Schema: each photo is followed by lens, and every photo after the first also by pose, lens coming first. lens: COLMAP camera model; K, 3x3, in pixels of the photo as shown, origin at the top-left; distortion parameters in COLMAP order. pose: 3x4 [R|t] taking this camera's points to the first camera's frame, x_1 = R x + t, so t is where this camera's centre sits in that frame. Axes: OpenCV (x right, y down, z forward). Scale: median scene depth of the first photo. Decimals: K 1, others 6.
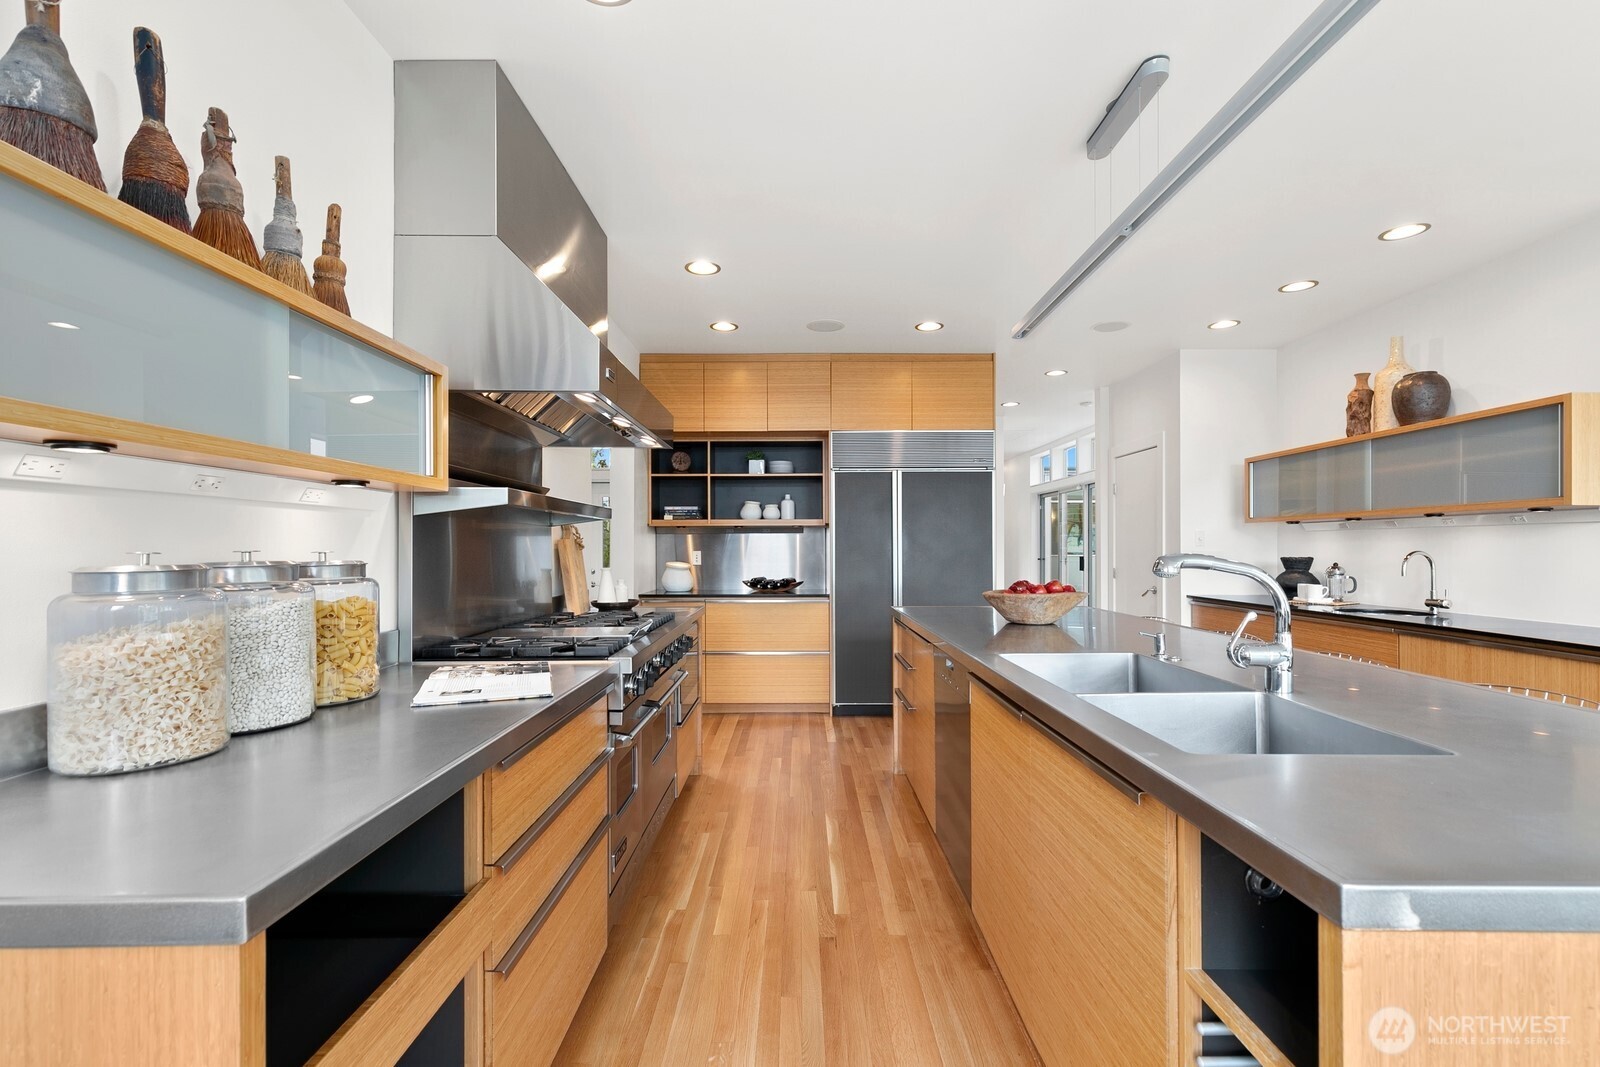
lens RADIAL K [[717.3, 0, 798.3], [0, 717.3, 542.7], [0, 0, 1]] dist [0.008739, -0.001377]
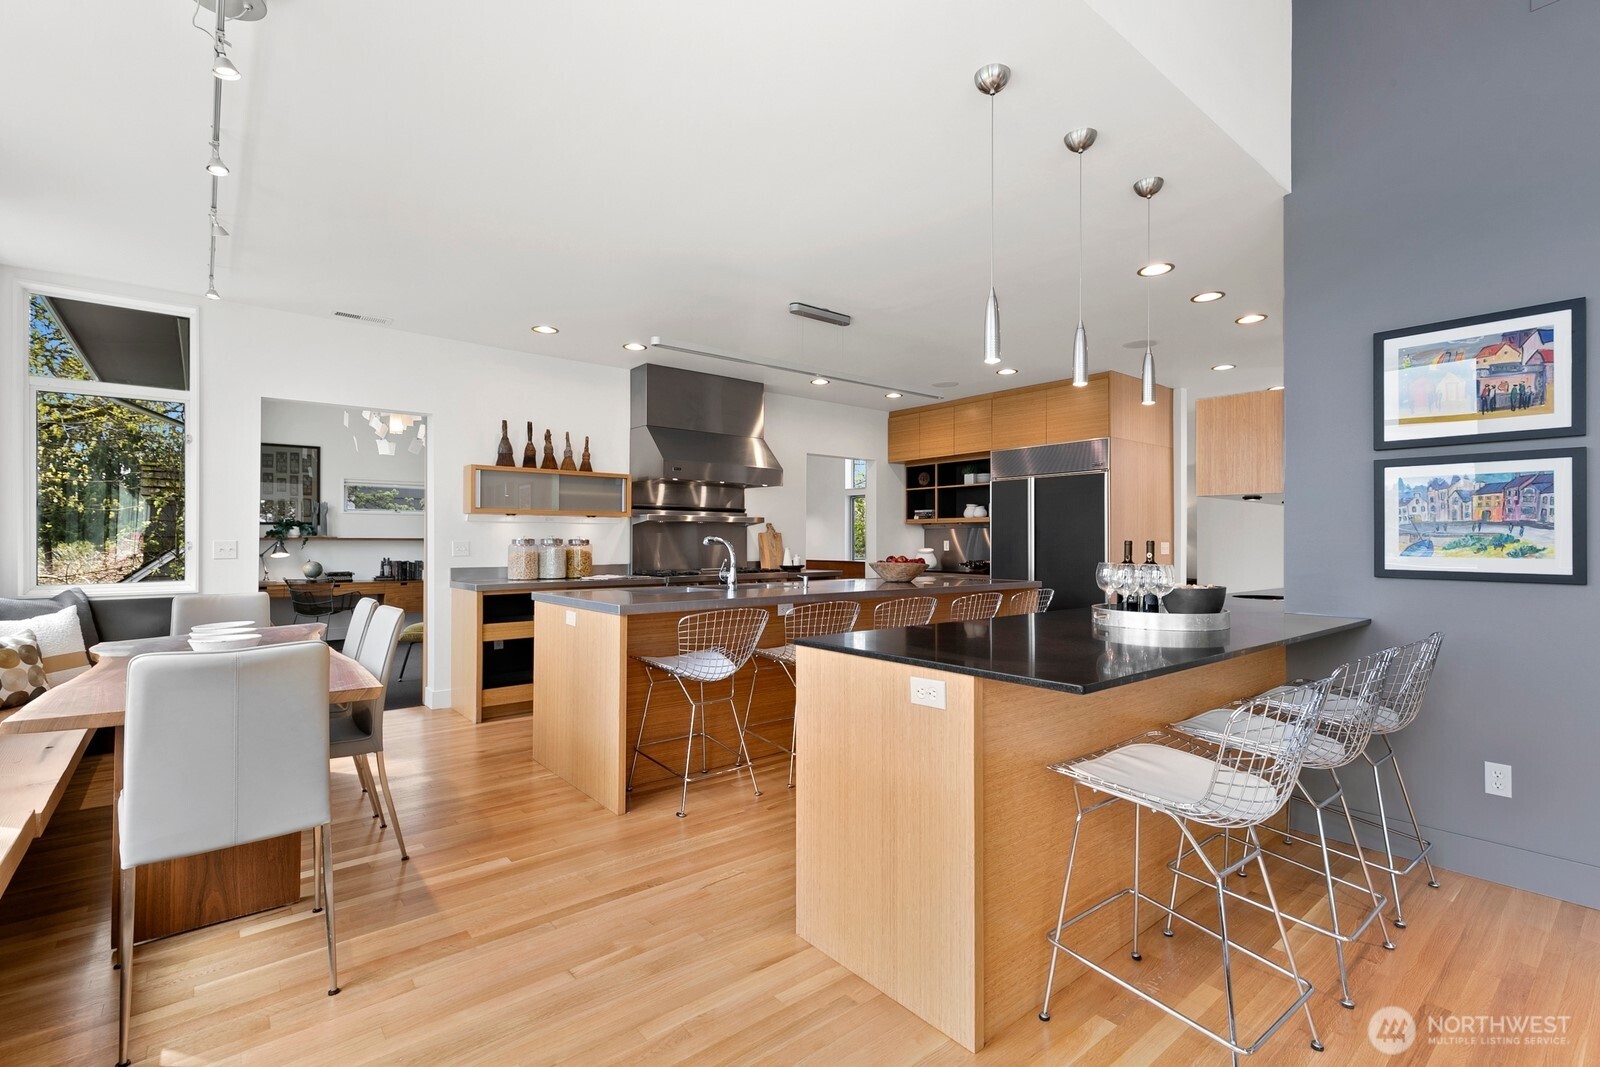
lens RADIAL K [[717.3, 0, 795.0], [0, 717.3, 530.7], [0, 0, 1]] dist [0.008739, -0.001377]
pose [[0.635293, -0.010865, -0.772195, 1.048881], [0.002698, 0.999926, -0.011849, 0.010683], [0.772267, 0.005444, 0.635275, -0.166602]]
